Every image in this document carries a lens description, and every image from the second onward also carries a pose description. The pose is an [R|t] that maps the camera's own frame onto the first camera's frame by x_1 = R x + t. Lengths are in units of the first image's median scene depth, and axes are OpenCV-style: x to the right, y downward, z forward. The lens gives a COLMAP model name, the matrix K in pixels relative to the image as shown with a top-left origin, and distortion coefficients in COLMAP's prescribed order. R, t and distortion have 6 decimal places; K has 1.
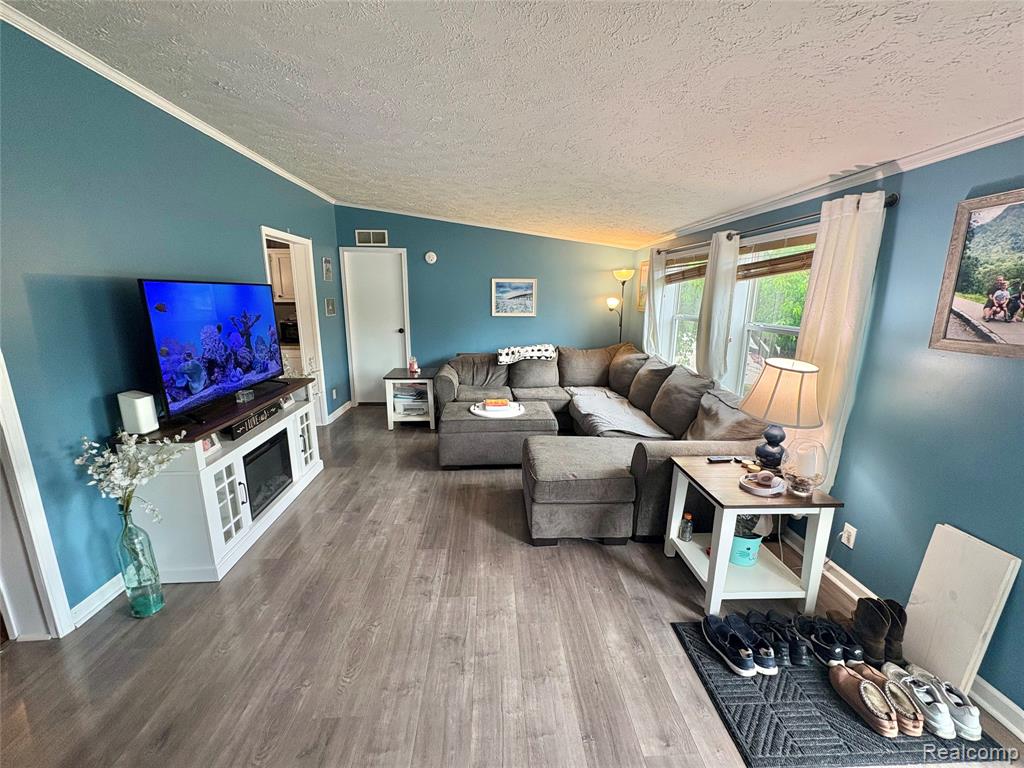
lens RADIAL K [[409.1, 0, 509.5], [0, 409.1, 382.3], [0, 0, 1]] dist [0.000556, -0.000035]
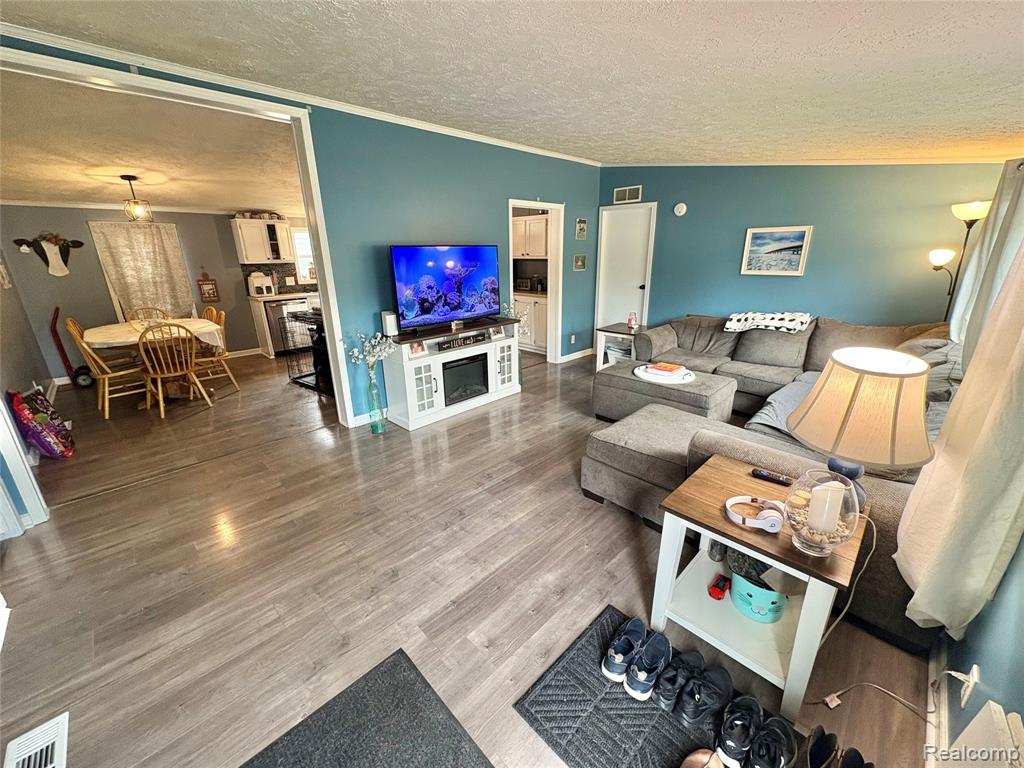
lens RADIAL K [[409.1, 0, 513.1], [0, 409.1, 383.2], [0, 0, 1]] dist [0.000556, -0.000035]
pose [[0.667777, 0.212300, -0.713445, 0.477470], [-0.136866, 0.977143, 0.162663, -0.022368], [0.731671, -0.010977, 0.681570, 0.113222]]
